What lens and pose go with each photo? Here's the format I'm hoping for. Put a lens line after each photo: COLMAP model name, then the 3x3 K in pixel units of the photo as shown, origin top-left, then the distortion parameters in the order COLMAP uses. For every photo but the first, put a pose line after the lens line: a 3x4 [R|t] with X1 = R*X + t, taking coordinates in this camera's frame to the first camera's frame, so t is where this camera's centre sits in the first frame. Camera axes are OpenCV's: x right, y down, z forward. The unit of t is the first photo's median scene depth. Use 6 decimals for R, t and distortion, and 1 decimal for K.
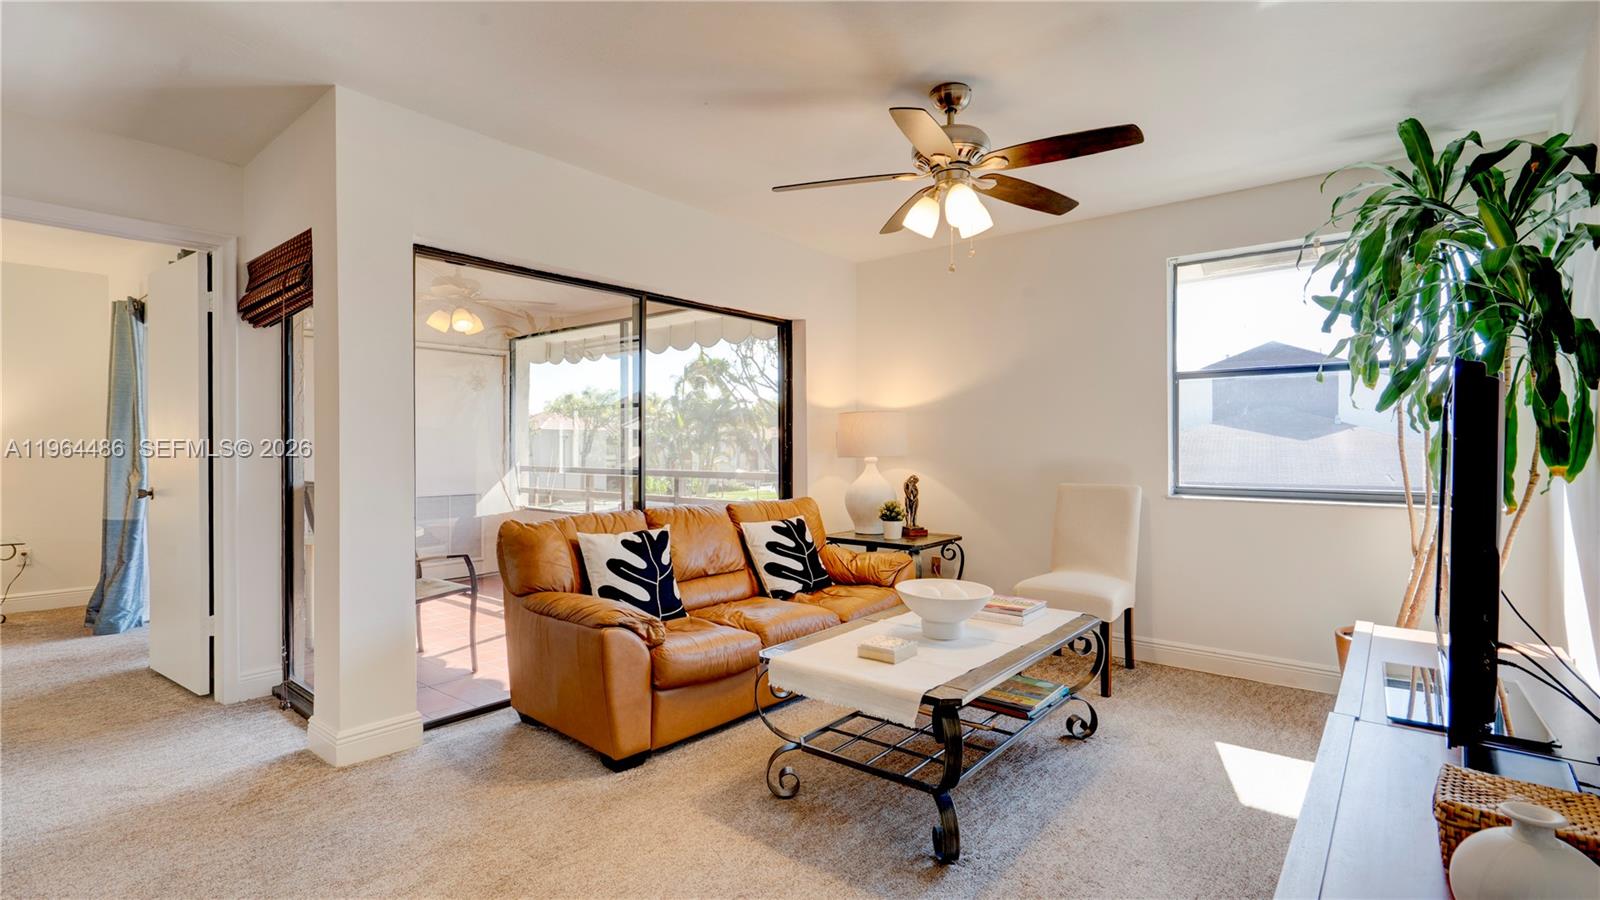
lens RADIAL K [[744.4, 0, 829.5], [0, 744.4, 452.9], [0, 0, 1]] dist [-0.003361, 0.003267]
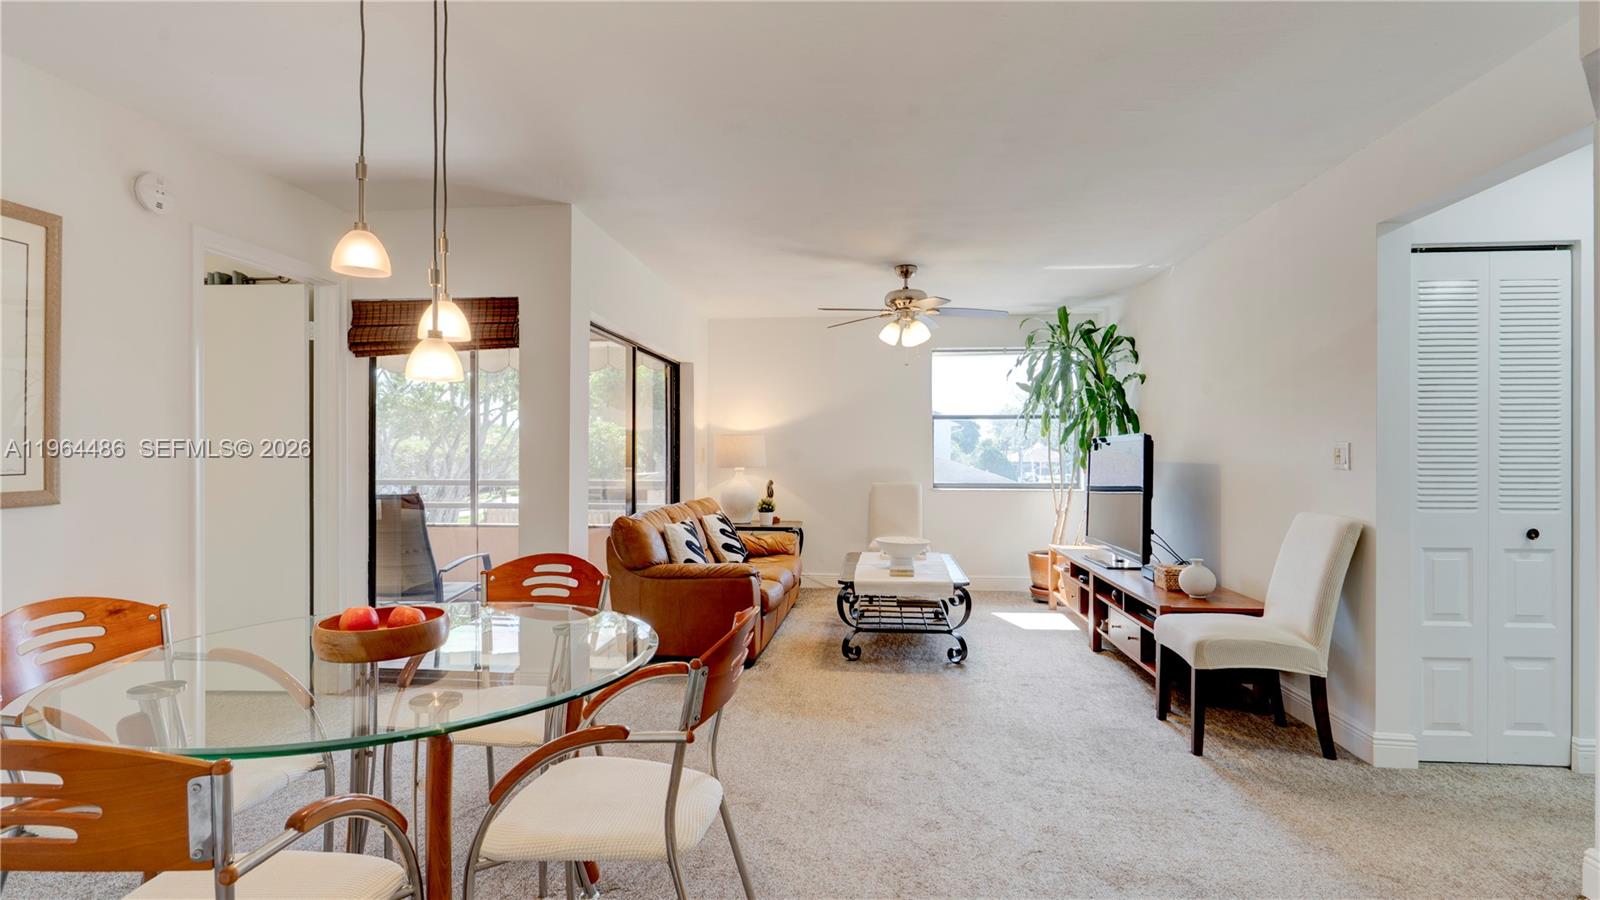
lens RADIAL K [[744.4, 0, 837.1], [0, 744.4, 452.5], [0, 0, 1]] dist [-0.003361, 0.003267]
pose [[0.826433, -0.000544, 0.563035, -0.627638], [0.005976, 0.999952, -0.007806, -0.010484], [-0.563004, 0.009815, 0.826396, -0.258132]]
